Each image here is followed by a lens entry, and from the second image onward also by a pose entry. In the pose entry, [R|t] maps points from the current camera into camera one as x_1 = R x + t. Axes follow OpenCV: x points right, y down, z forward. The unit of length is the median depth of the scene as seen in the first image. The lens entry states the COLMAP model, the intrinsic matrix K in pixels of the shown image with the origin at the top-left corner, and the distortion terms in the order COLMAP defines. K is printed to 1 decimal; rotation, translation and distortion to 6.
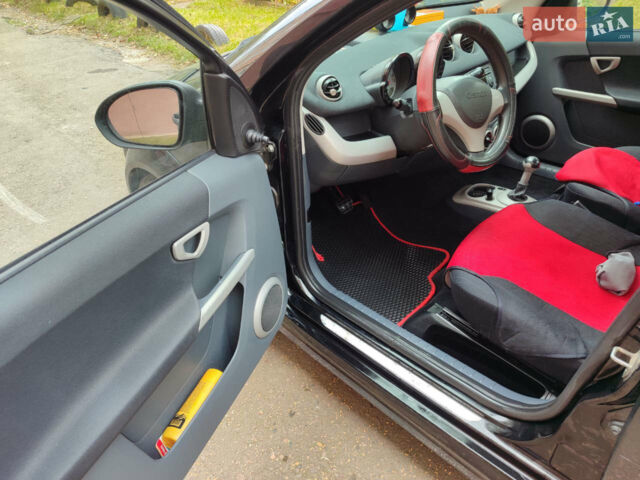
lens RADIAL K [[454.6, 0, 322.8], [0, 454.6, 241.9], [0, 0, 1]] dist [0.008128, -0.015644]
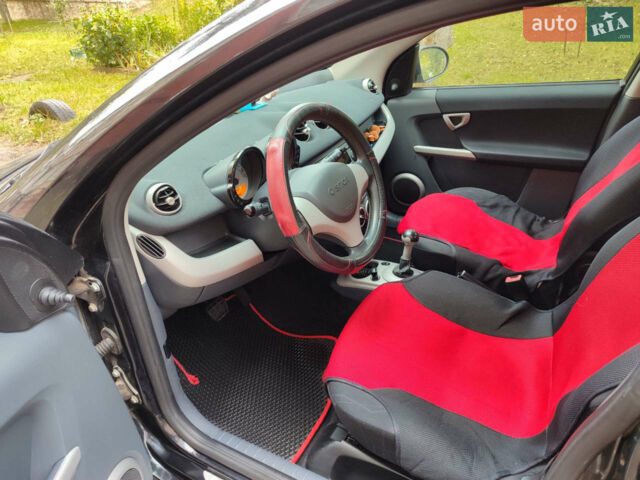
lens RADIAL K [[454.6, 0, 322.2], [0, 454.6, 239.7], [0, 0, 1]] dist [0.008128, -0.015644]
pose [[0.960781, -0.154391, 0.230356, 0.080971], [0.176934, 0.980923, -0.080524, -0.142464], [-0.213530, 0.118124, 0.969769, 0.157856]]
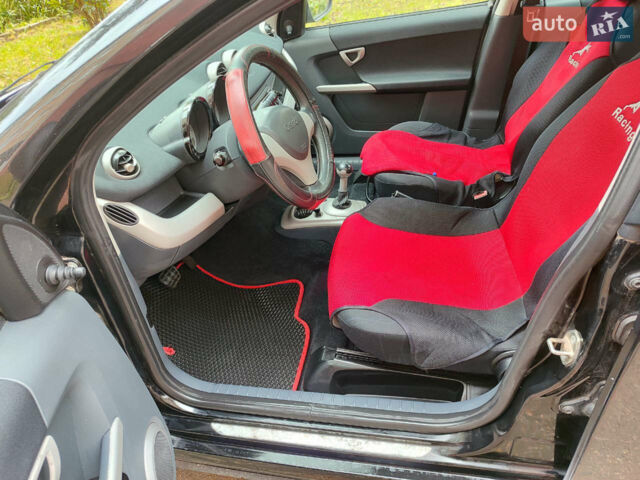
lens RADIAL K [[454.6, 0, 320.6], [0, 454.6, 241.0], [0, 0, 1]] dist [0.008128, -0.015644]
pose [[0.825590, -0.364039, 0.431134, -0.079631], [0.367857, 0.926606, 0.077985, -0.142626], [-0.427881, 0.094212, 0.898911, 0.167397]]
